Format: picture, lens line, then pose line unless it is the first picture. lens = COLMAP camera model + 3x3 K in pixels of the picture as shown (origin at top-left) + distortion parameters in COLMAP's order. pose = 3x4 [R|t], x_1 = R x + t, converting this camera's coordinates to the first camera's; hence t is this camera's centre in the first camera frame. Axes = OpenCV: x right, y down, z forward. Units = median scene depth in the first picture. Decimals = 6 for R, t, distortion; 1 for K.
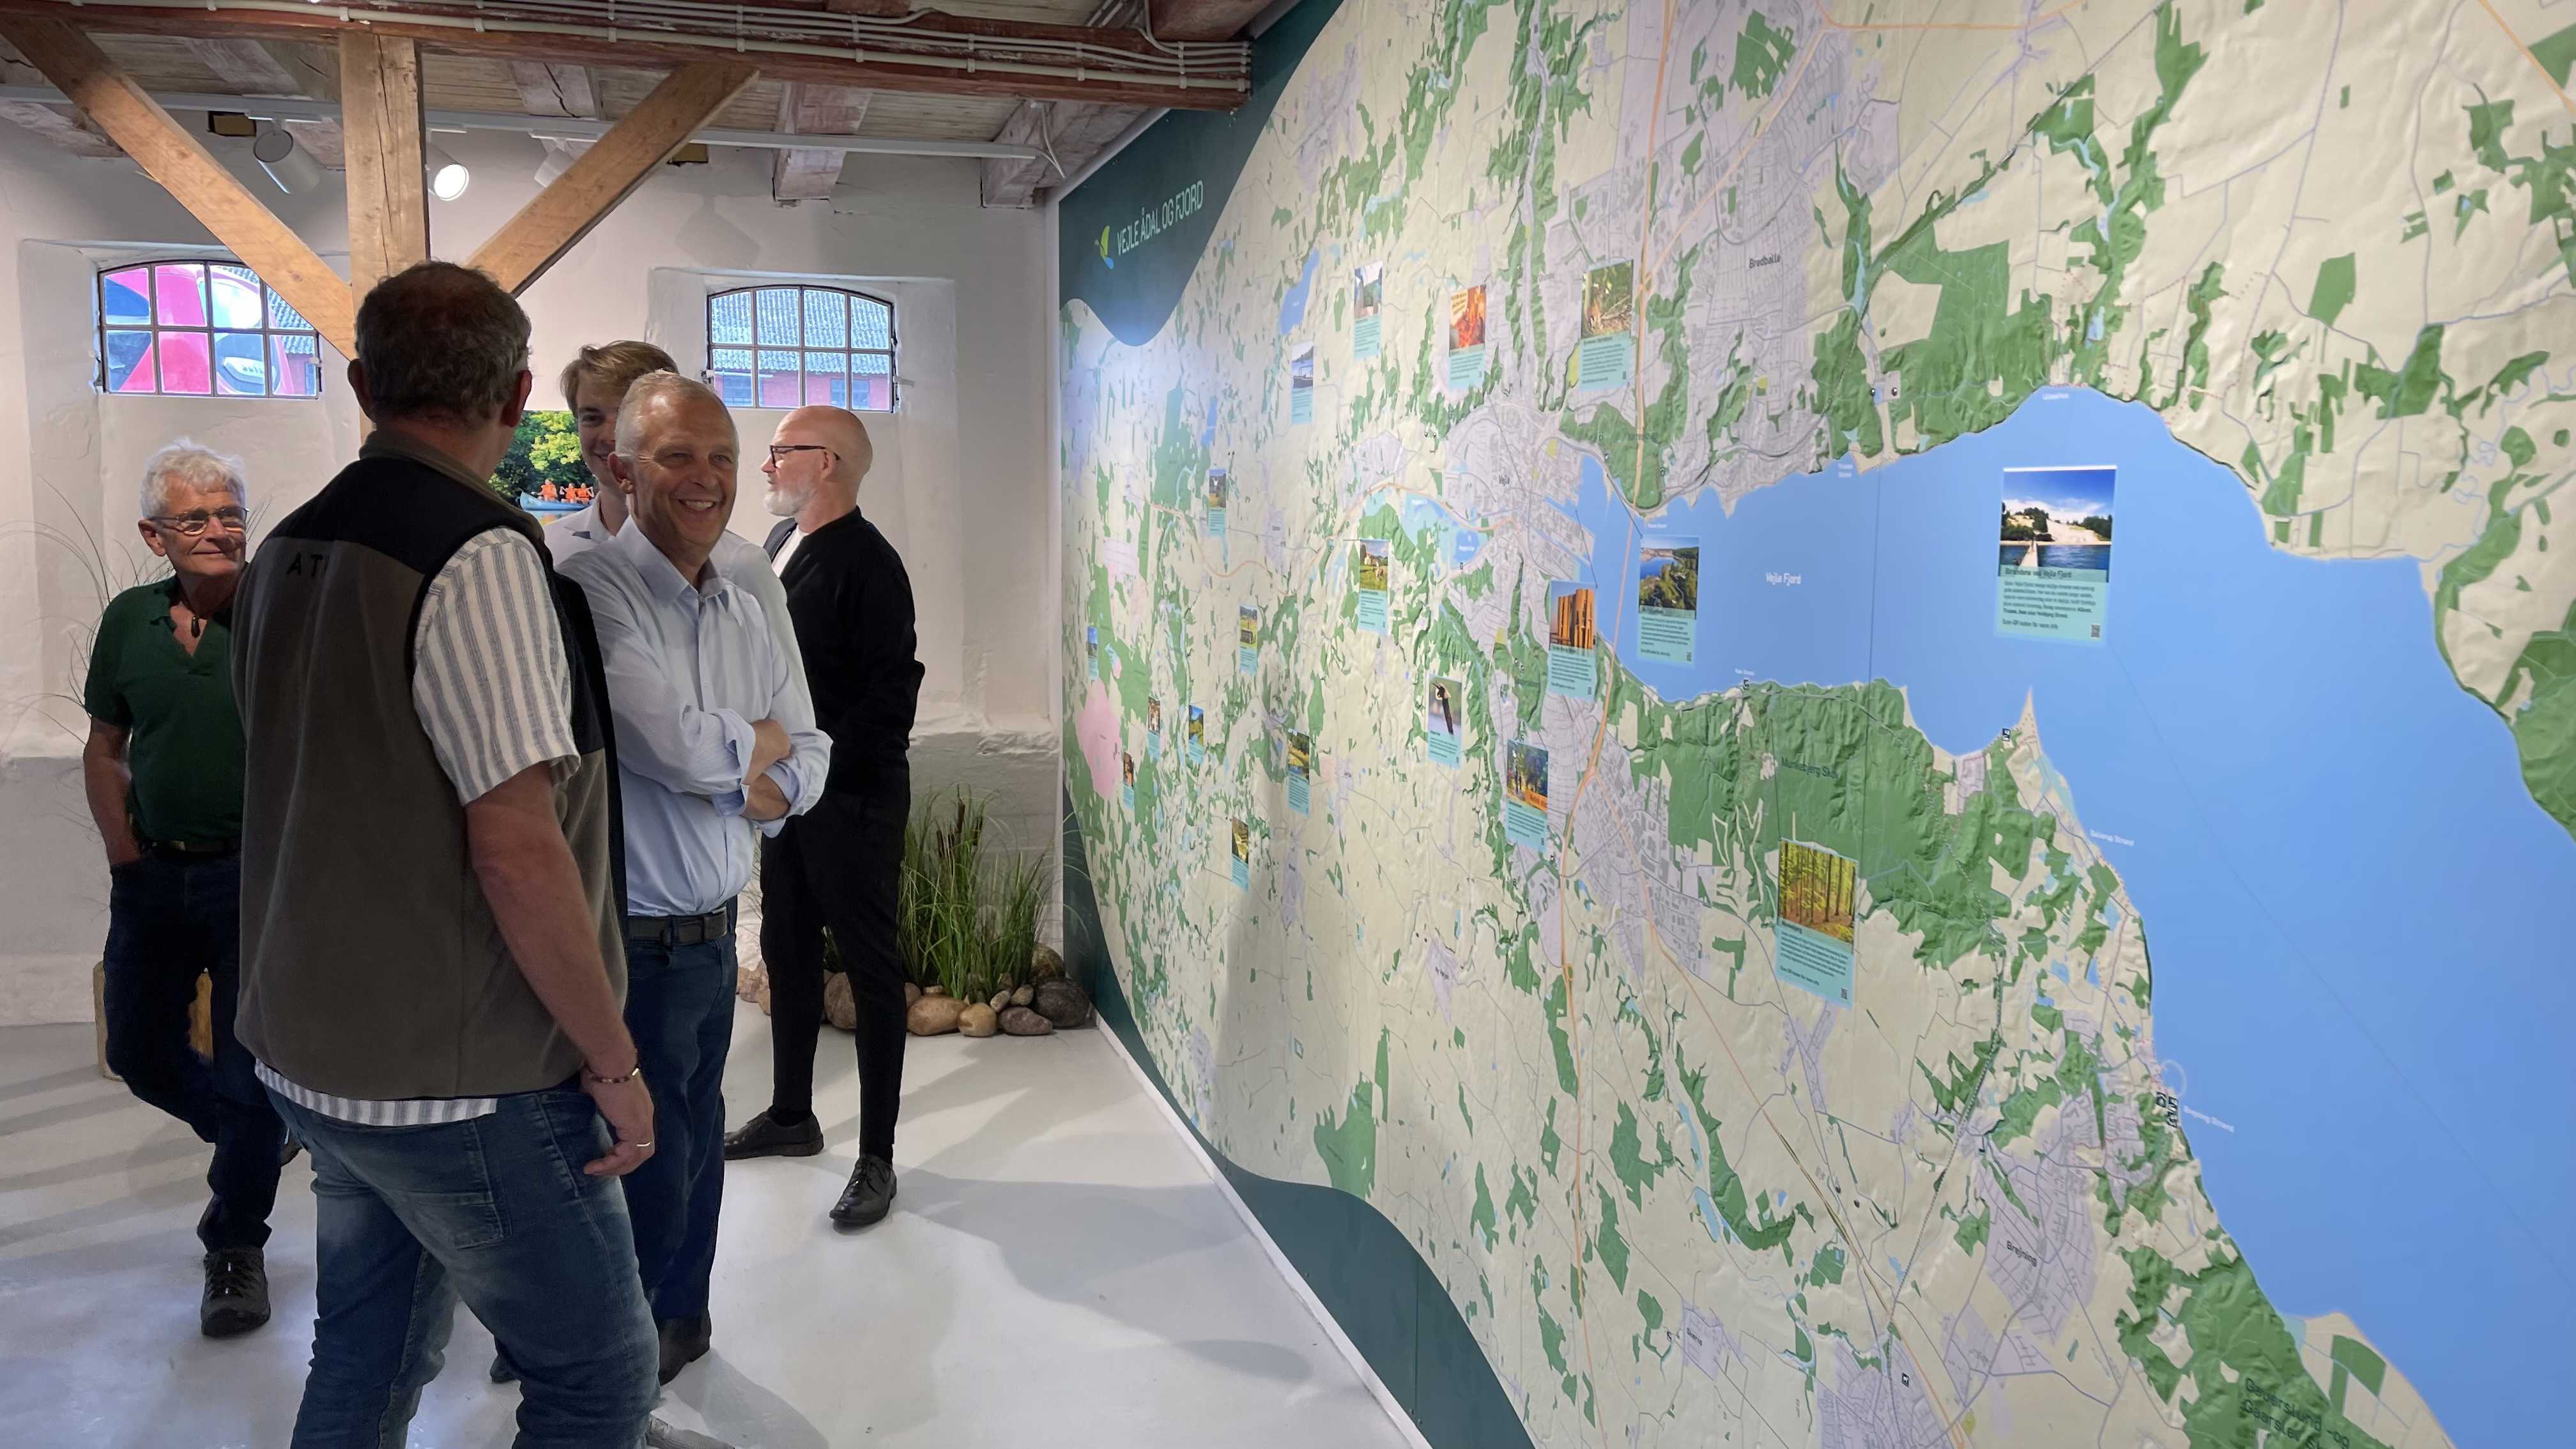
lens RADIAL K [[1938.5, 0, 1287.5], [0, 1938.5, 738.7], [0, 0, 1]] dist [0.039812, 0.002782]
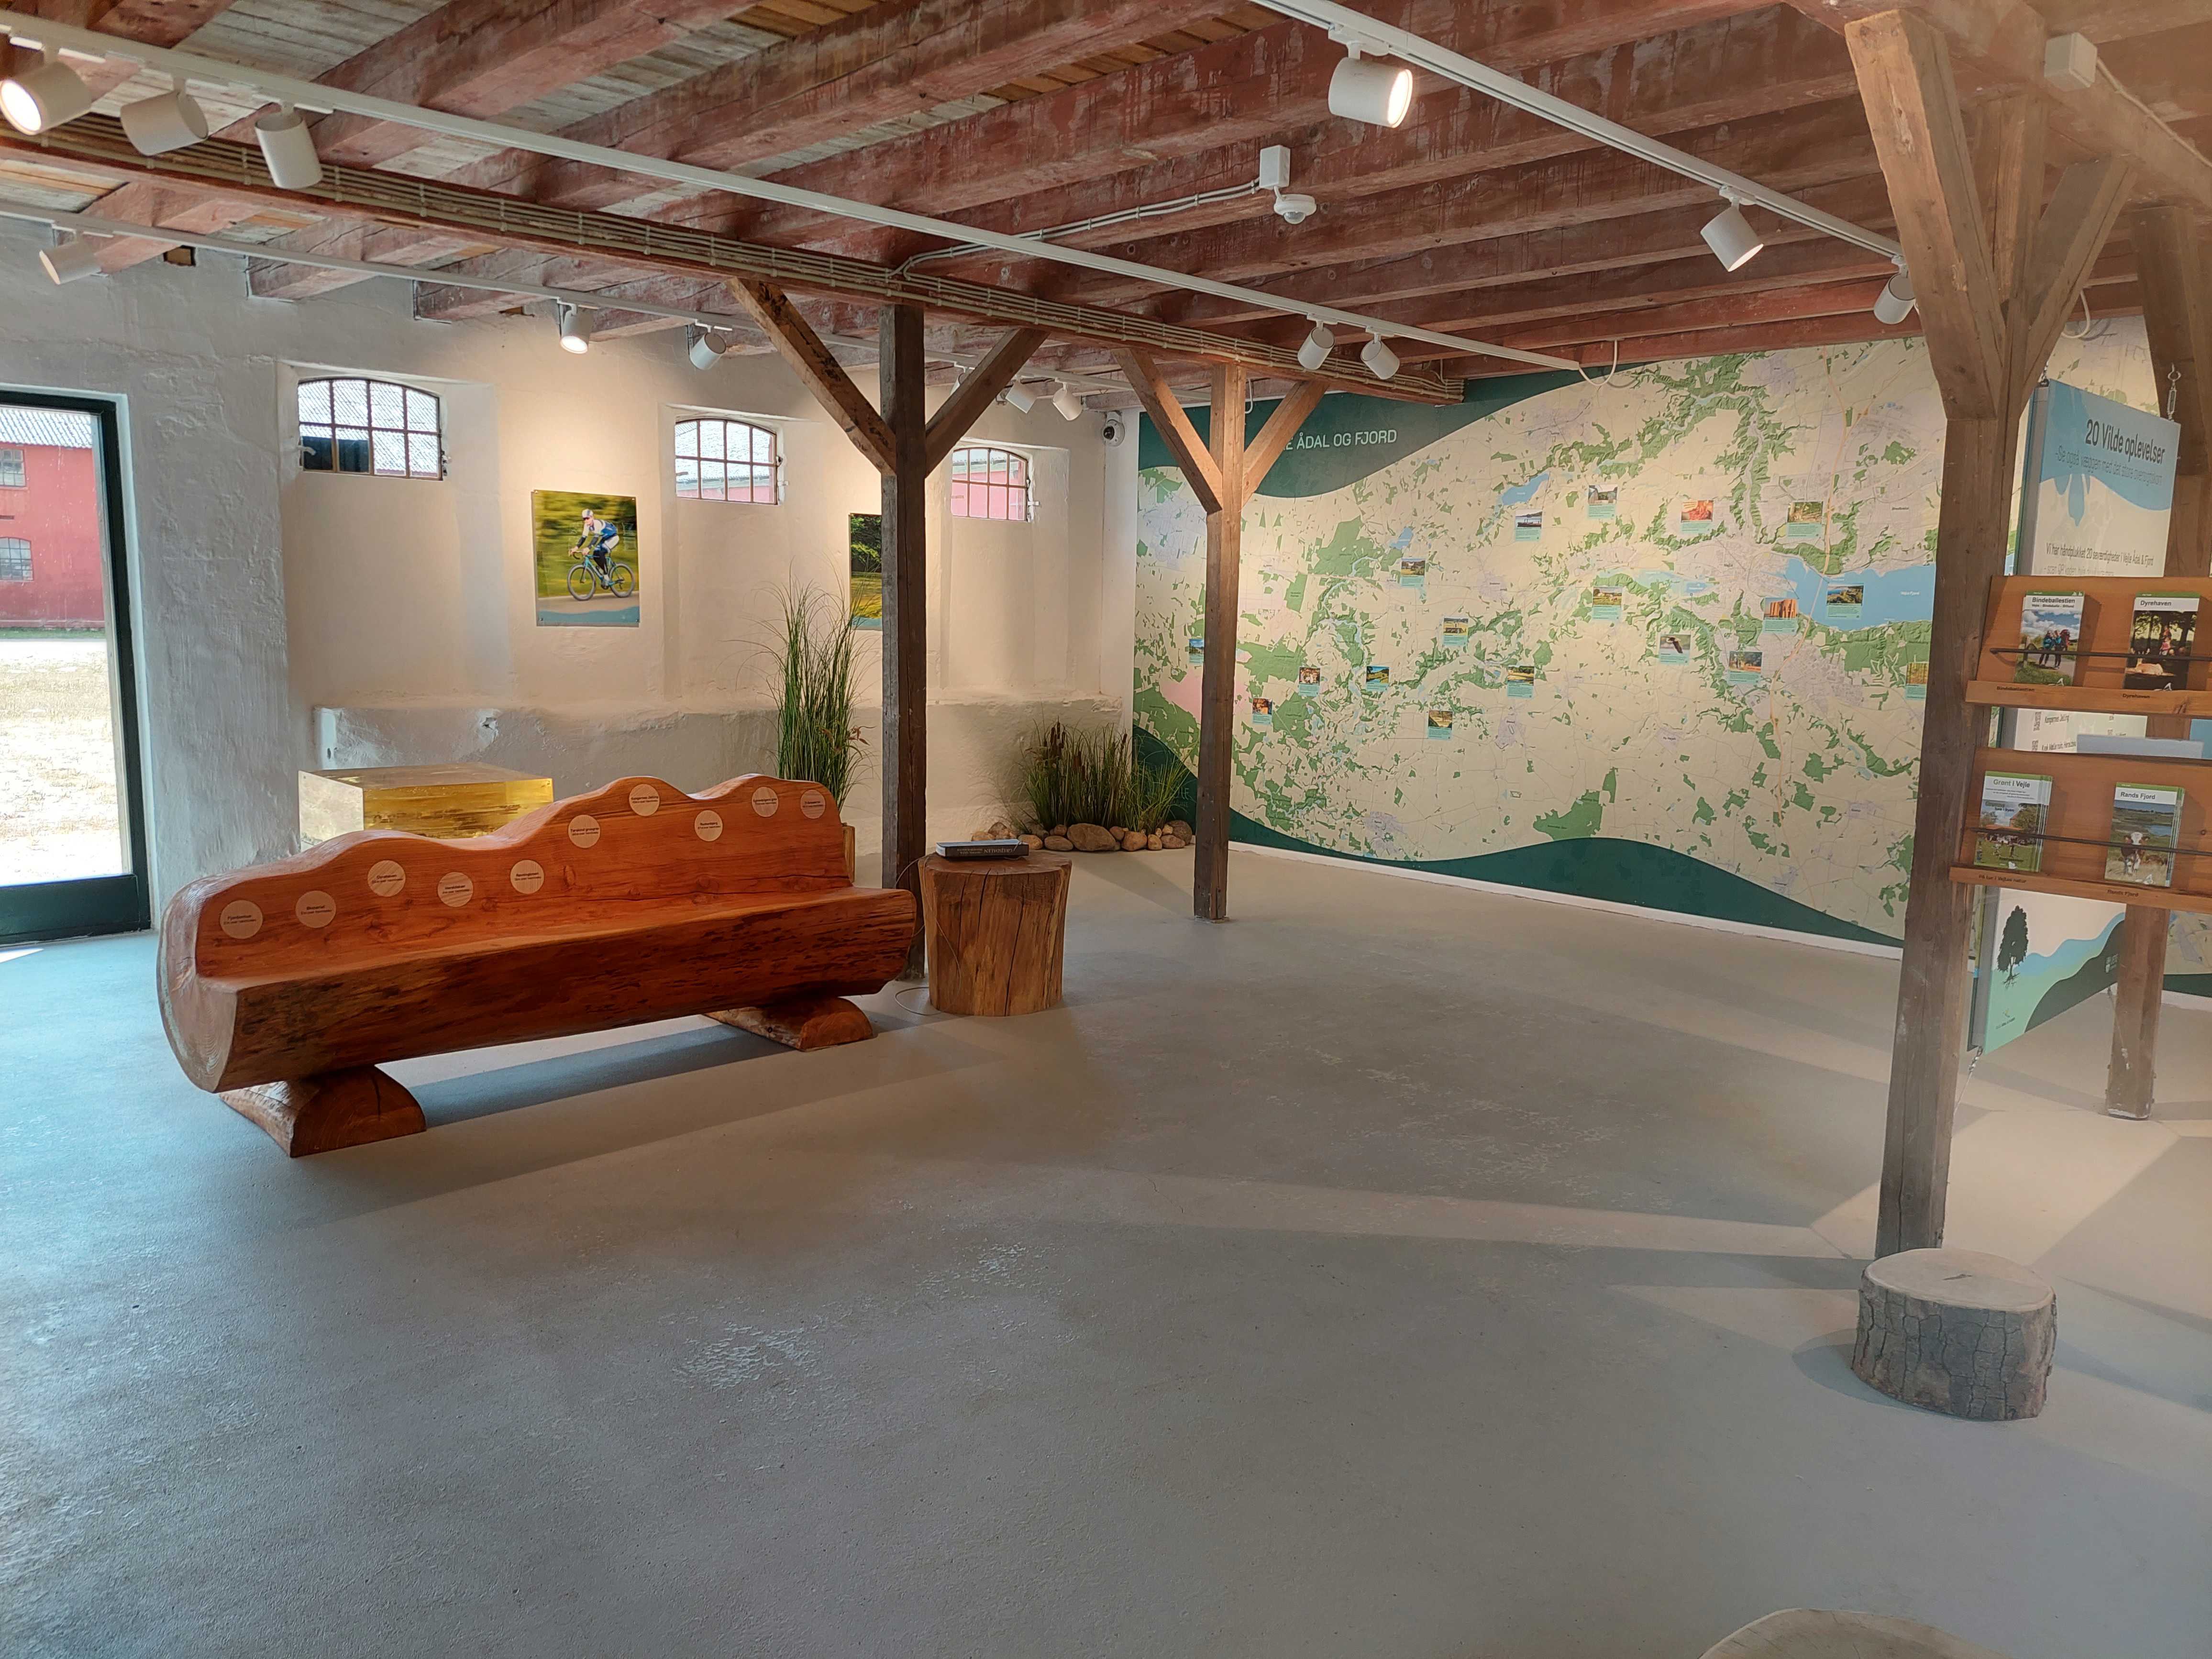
lens RADIAL K [[1636.6, 0, 1118.9], [0, 1636.6, 828.1], [0, 0, 1]] dist [0.051804, -0.011980]
pose [[0.875905, -0.051346, 0.479743, -2.045000], [0.039134, 0.998606, 0.035430, 0.153509], [-0.480893, -0.012260, 0.876693, -0.840354]]
